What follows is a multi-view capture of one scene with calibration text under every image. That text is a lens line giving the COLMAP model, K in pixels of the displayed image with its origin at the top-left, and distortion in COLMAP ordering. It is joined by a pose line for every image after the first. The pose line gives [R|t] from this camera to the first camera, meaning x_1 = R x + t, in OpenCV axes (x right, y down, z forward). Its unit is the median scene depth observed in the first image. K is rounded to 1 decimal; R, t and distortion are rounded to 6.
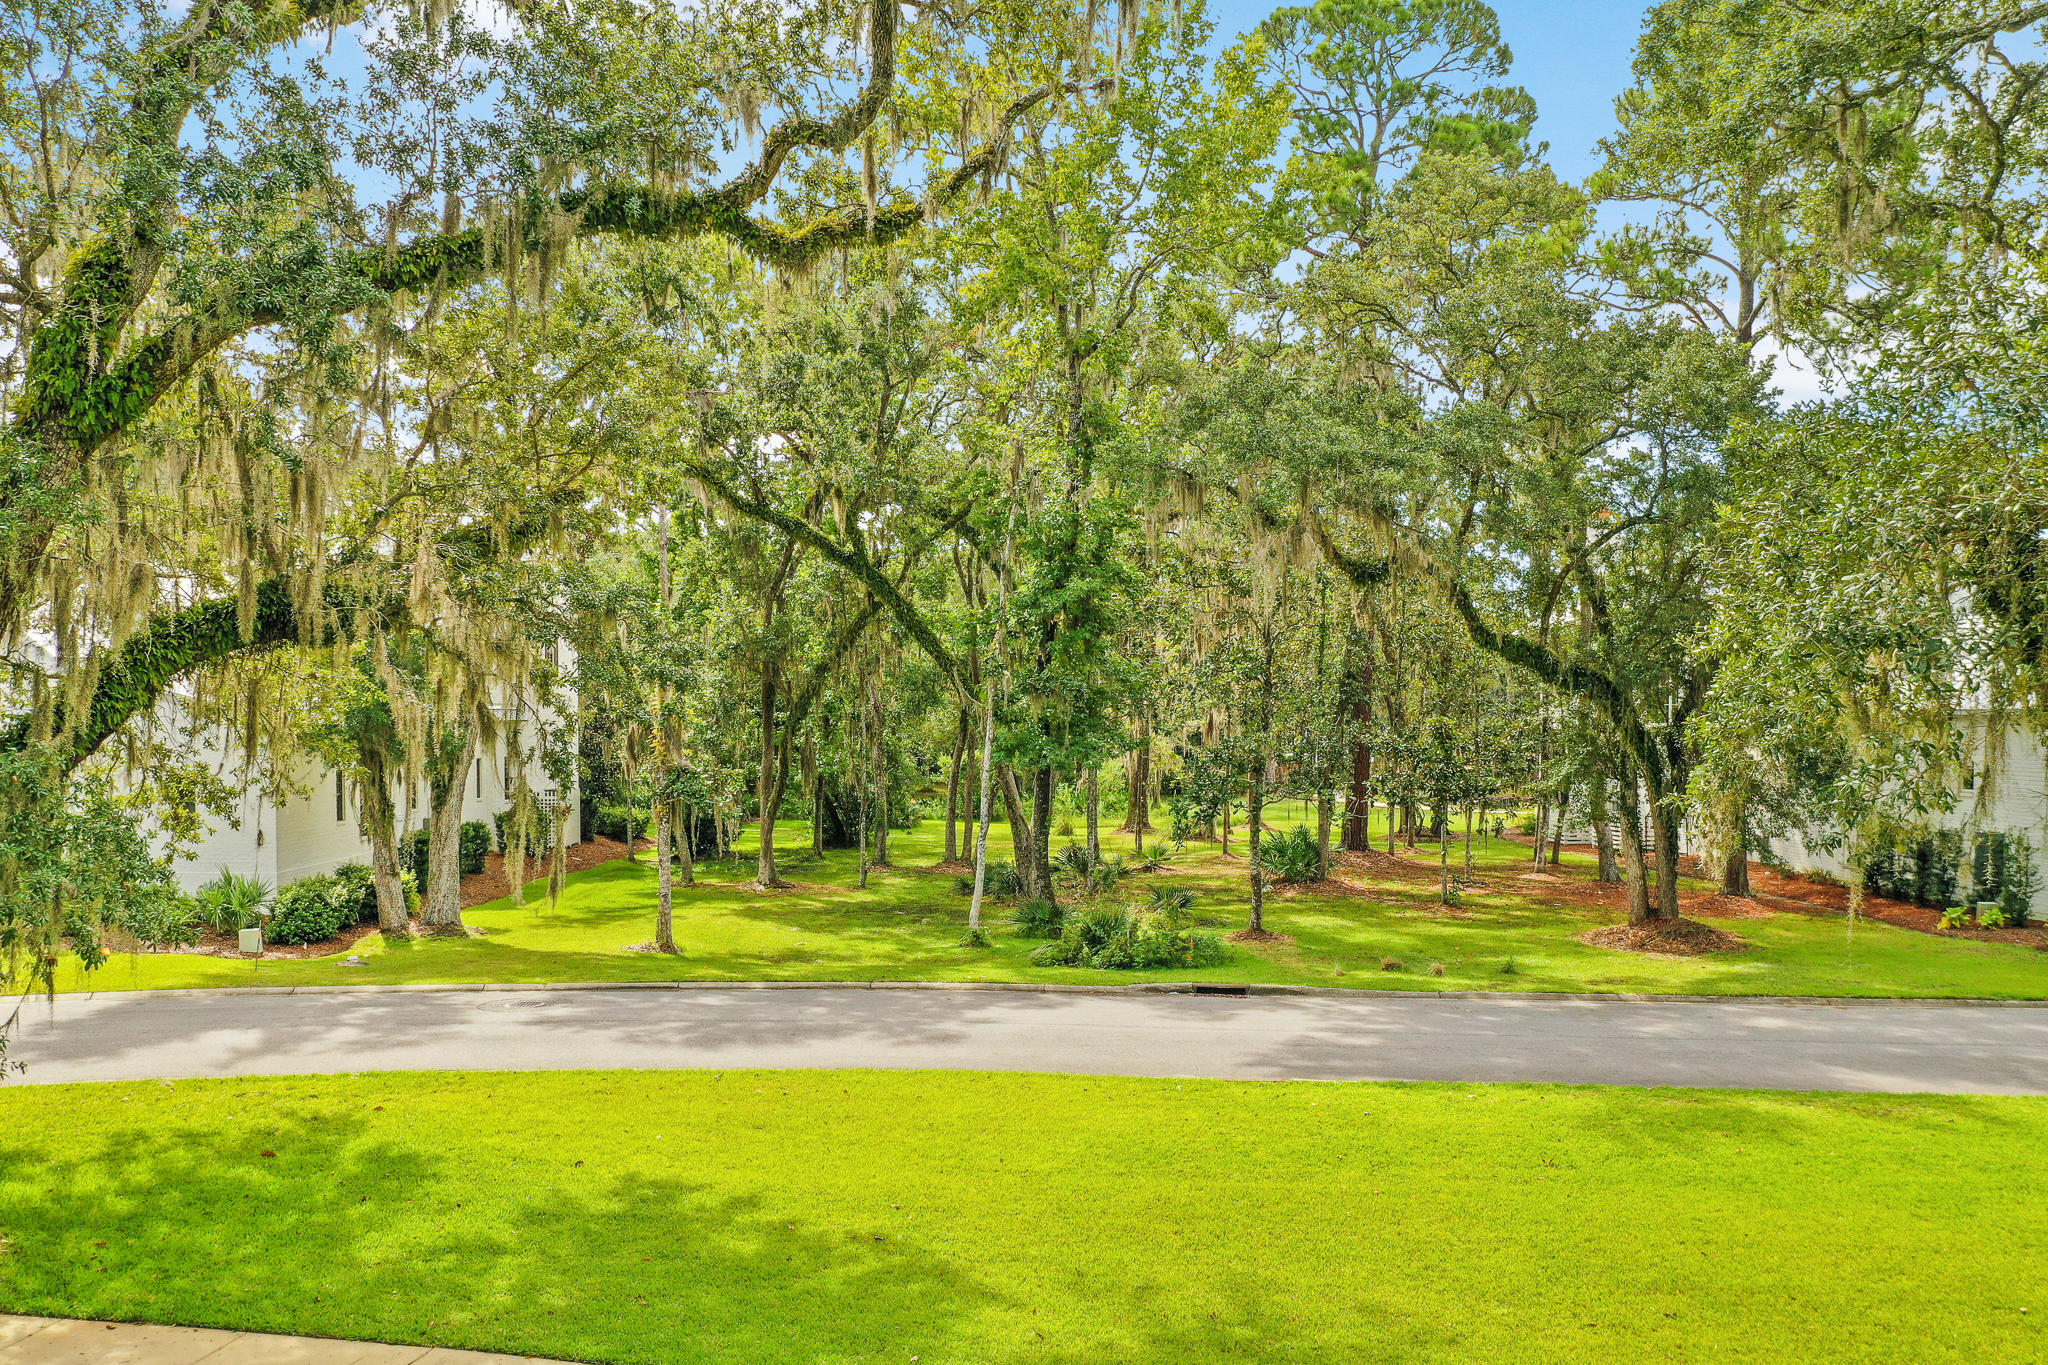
lens RADIAL K [[1657.3, 0, 1020.9], [0, 1657.3, 683.1], [0, 0, 1]] dist [0.015781, -0.001995]
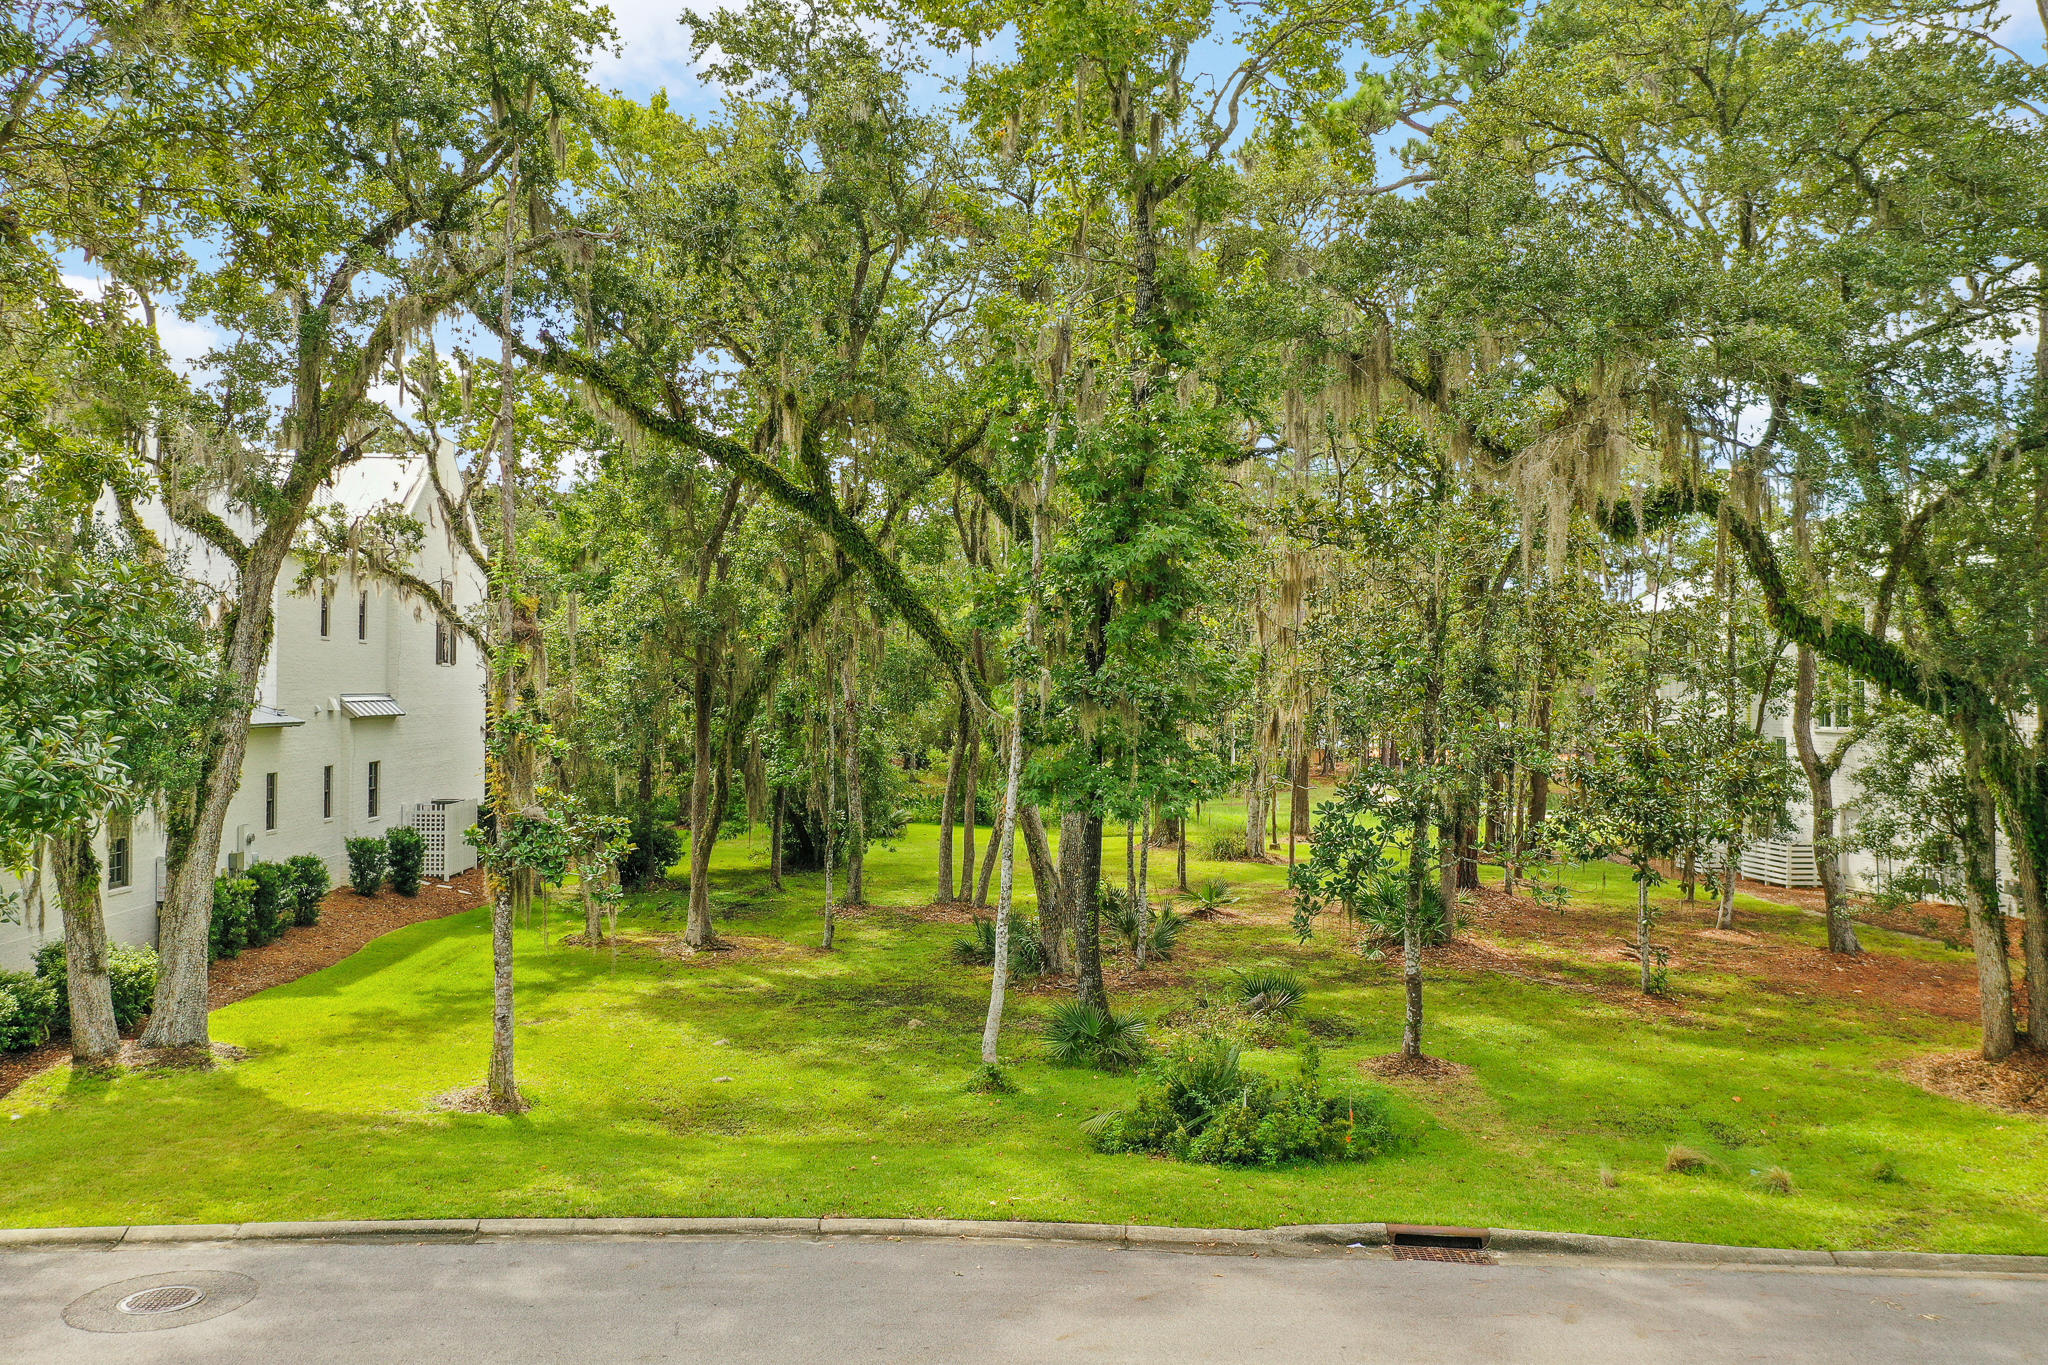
lens RADIAL K [[1657.3, 0, 1091.3], [0, 1657.3, 637.9], [0, 0, 1]] dist [0.015781, -0.001995]
pose [[0.998670, 0.007324, 0.051044, -0.020384], [-0.006717, 0.999905, -0.012038, -0.009853], [-0.051127, 0.011679, 0.998624, 0.305573]]
